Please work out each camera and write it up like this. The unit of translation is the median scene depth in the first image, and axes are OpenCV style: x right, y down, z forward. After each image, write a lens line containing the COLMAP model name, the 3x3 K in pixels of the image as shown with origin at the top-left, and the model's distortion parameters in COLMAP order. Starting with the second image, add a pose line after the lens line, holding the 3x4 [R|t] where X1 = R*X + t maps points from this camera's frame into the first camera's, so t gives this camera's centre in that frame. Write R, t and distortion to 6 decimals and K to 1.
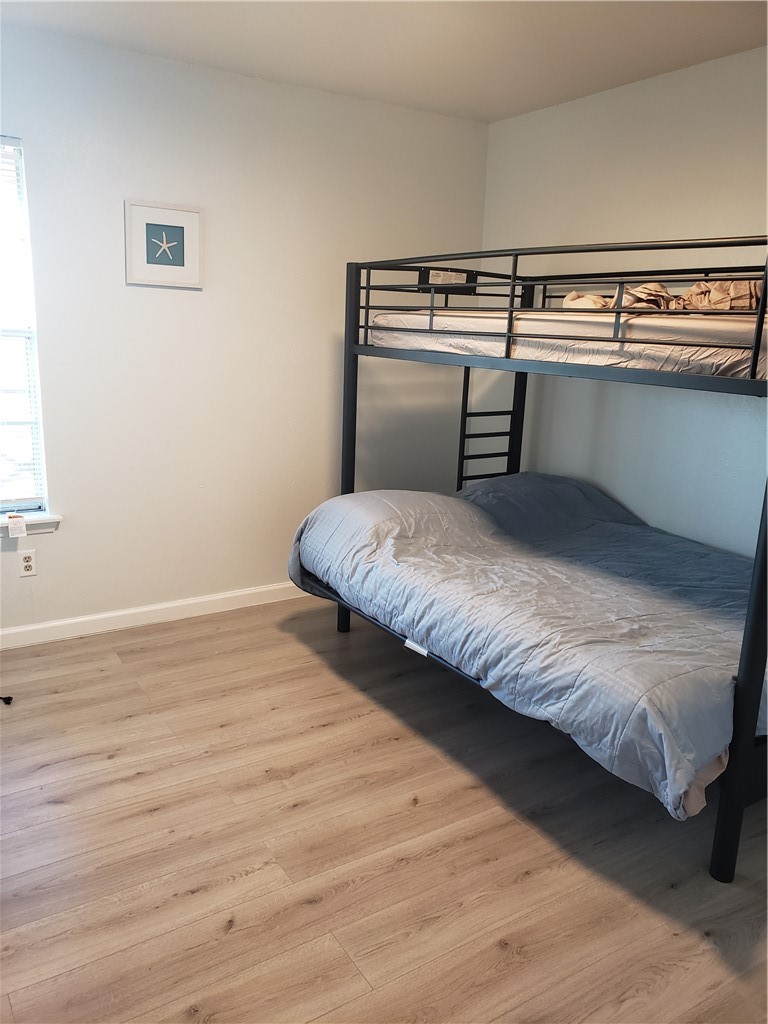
lens RADIAL K [[791.1, 0, 380.3], [0, 791.1, 515.2], [0, 0, 1]] dist [0.005505, 0.022173]
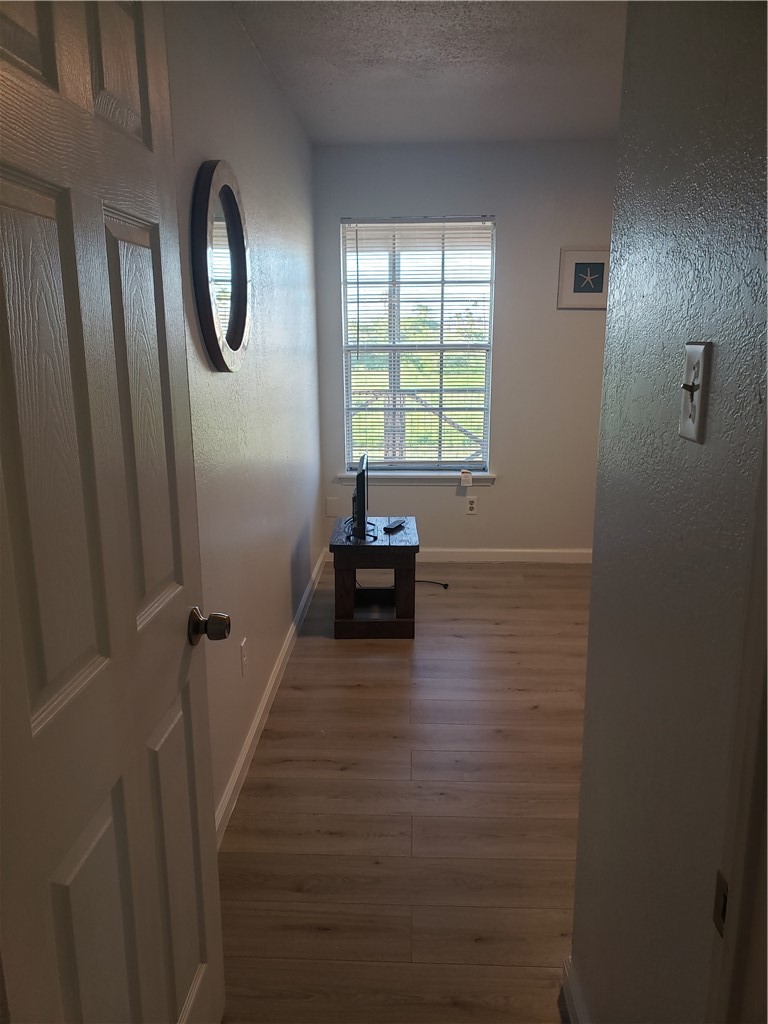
lens RADIAL K [[791.1, 0, 384.1], [0, 791.1, 509.1], [0, 0, 1]] dist [0.005505, 0.022173]
pose [[0.819921, 0.072898, -0.567816, 0.247270], [-0.092893, 0.995656, -0.006311, 0.091605], [0.564889, 0.057921, 0.823131, -0.282550]]
